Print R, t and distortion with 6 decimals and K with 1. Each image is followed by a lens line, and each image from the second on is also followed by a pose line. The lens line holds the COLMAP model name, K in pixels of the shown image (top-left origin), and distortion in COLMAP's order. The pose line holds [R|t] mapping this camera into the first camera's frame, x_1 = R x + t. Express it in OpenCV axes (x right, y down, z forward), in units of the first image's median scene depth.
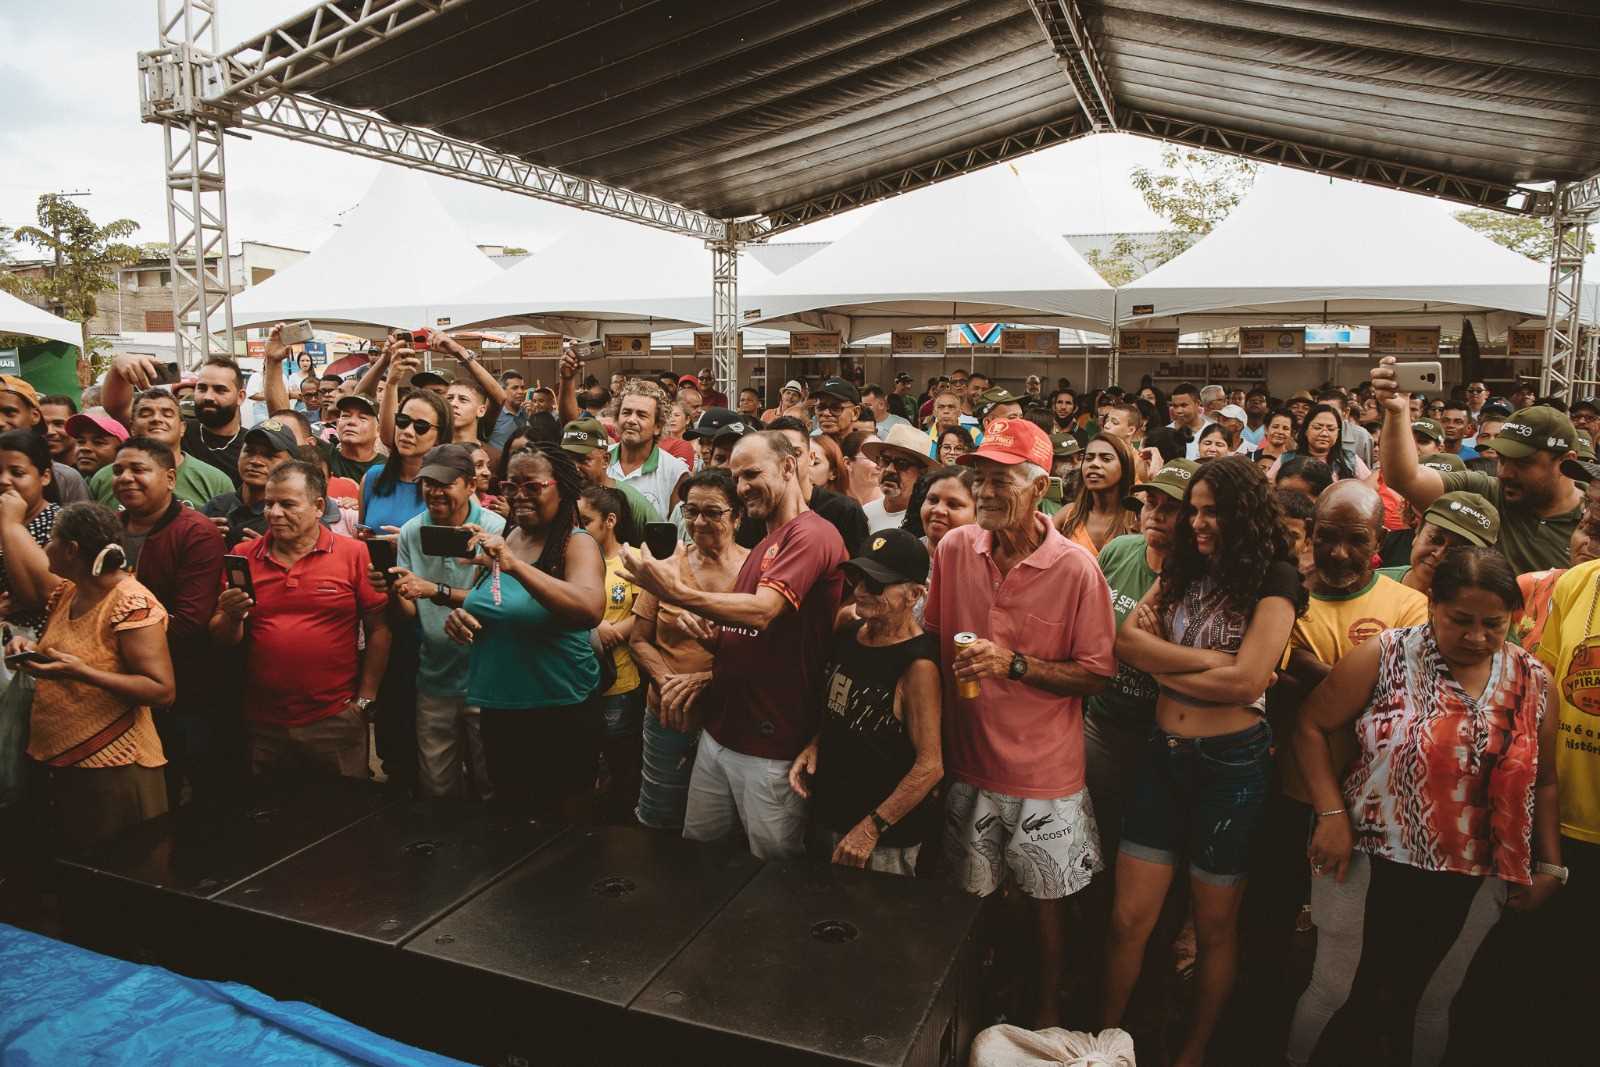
lens RADIAL K [[1099.5, 0, 800.0], [0, 1099.5, 533.5], [0, 0, 1]] dist [-0.072802, 0.026910]
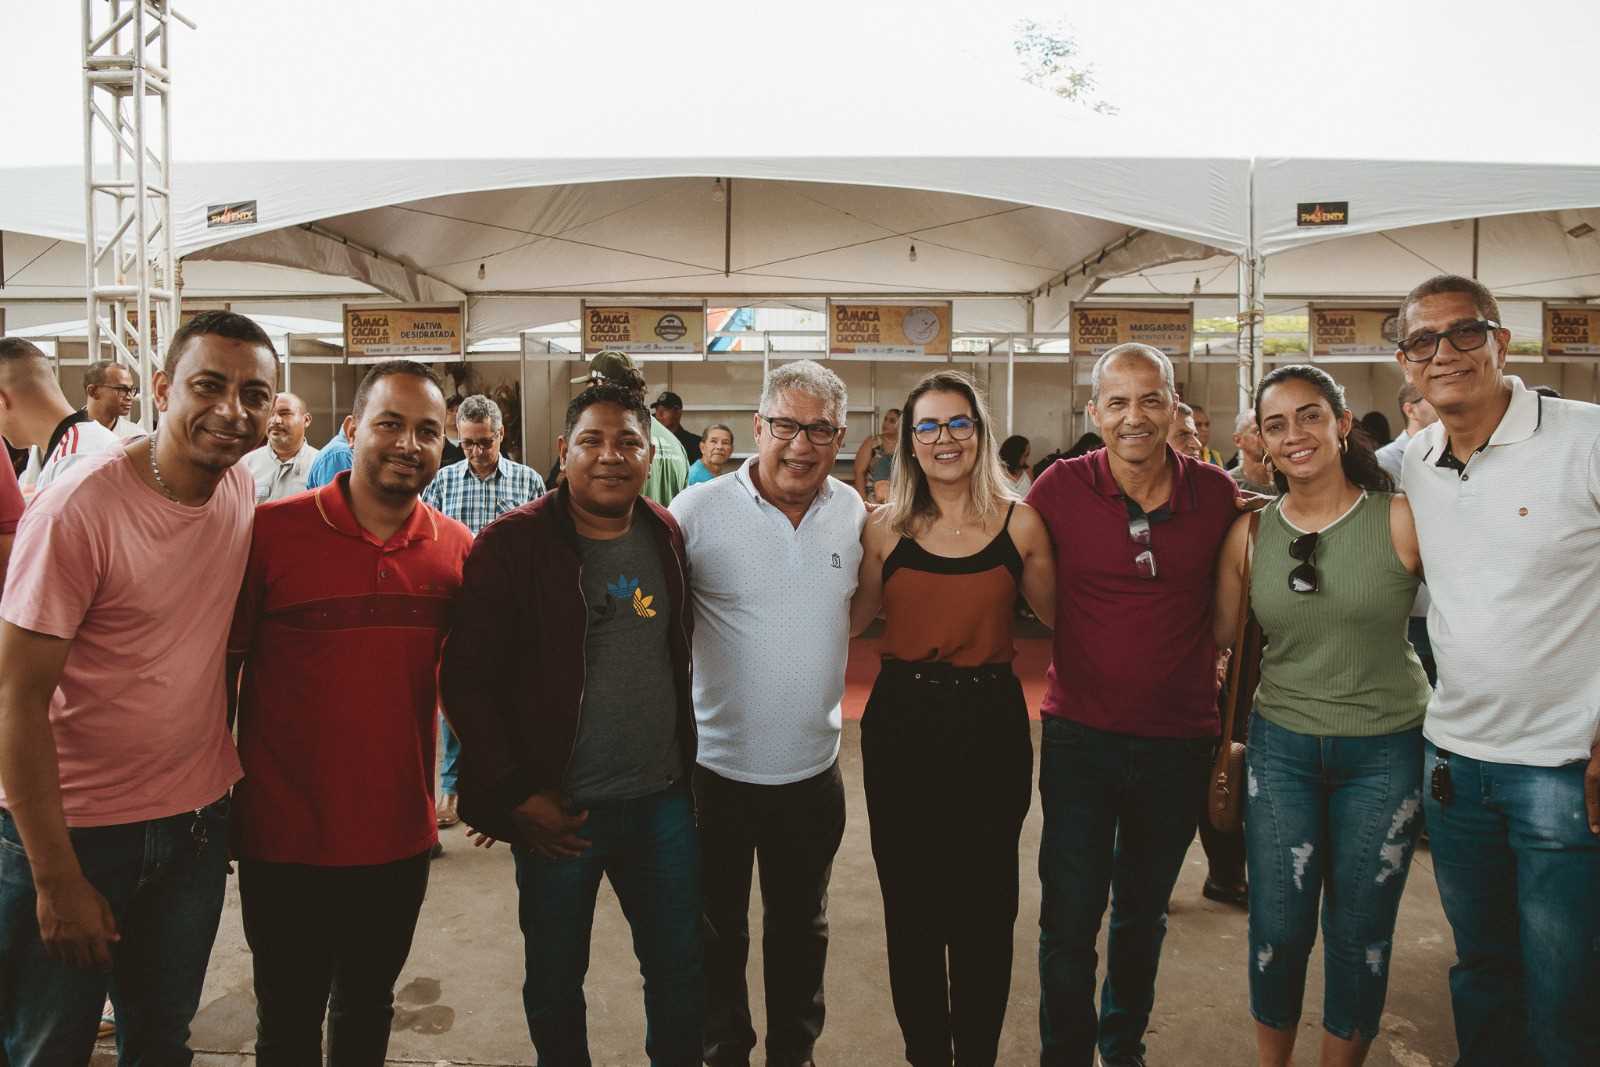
lens RADIAL K [[1128.7, 0, 785.6], [0, 1128.7, 534.0], [0, 0, 1]] dist [-0.070788, 0.001655]
pose [[0.932994, -0.033570, 0.358322, -0.008689], [0.052944, 0.997610, -0.044391, -0.081700], [-0.355976, 0.060388, 0.932542, 0.687111]]
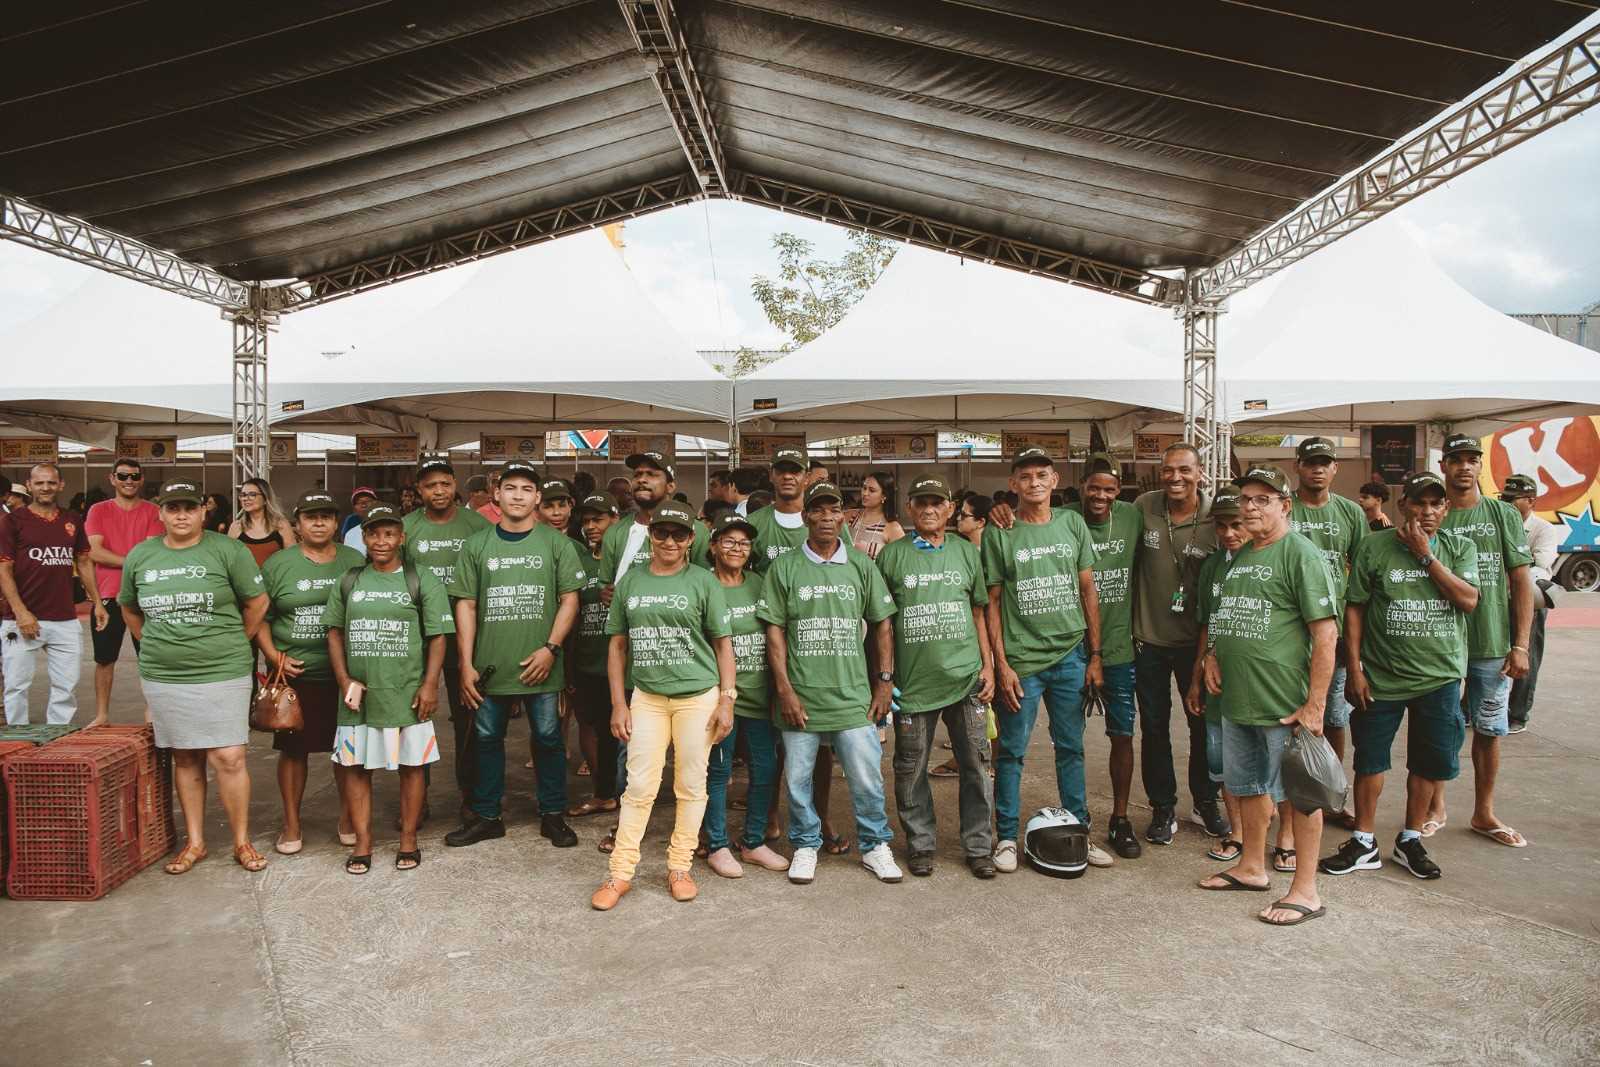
lens RADIAL K [[1099.5, 0, 800.0], [0, 1099.5, 533.5], [0, 0, 1]] dist [-0.072802, 0.026910]
pose [[0.947221, -0.008877, 0.320459, 0.058413], [0.046735, 0.992761, -0.110642, -0.005006], [-0.317157, 0.119779, 0.940779, 0.175742]]
